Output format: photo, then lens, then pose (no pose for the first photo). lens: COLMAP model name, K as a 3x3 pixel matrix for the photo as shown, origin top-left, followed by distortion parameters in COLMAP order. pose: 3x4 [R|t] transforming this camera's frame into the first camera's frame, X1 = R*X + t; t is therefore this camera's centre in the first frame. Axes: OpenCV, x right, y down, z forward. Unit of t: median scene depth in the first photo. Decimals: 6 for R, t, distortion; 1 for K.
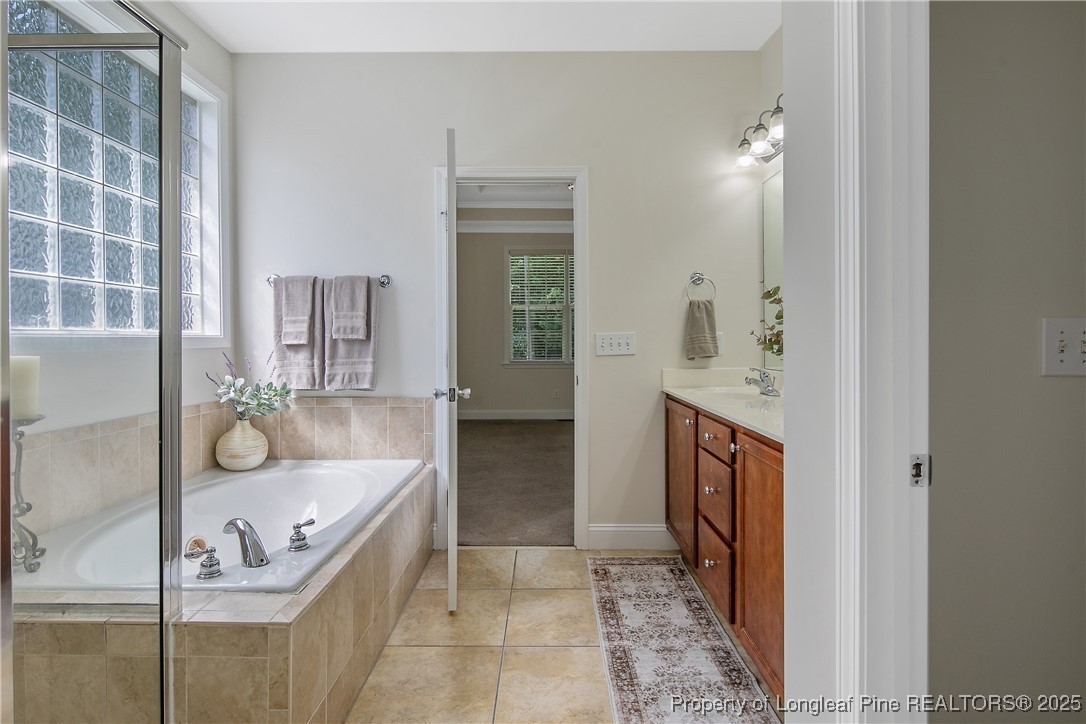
lens RADIAL K [[527.7, 0, 541.5], [0, 527.7, 356.0], [0, 0, 1]] dist [0.004889, -0.003737]
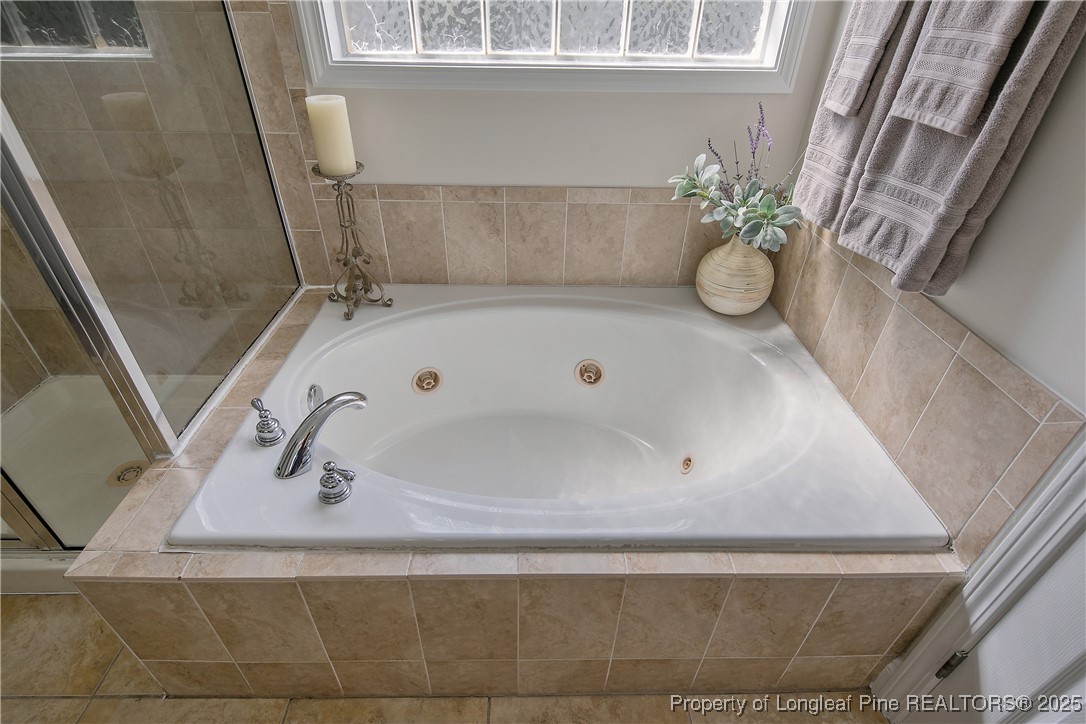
lens RADIAL K [[527.7, 0, 541.1], [0, 527.7, 355.0], [0, 0, 1]] dist [0.004889, -0.003737]
pose [[0.023947, 0.571017, -0.820589, -0.013637], [-0.044965, 0.820609, 0.569719, -0.092150], [0.998701, 0.023255, 0.045327, 0.745577]]
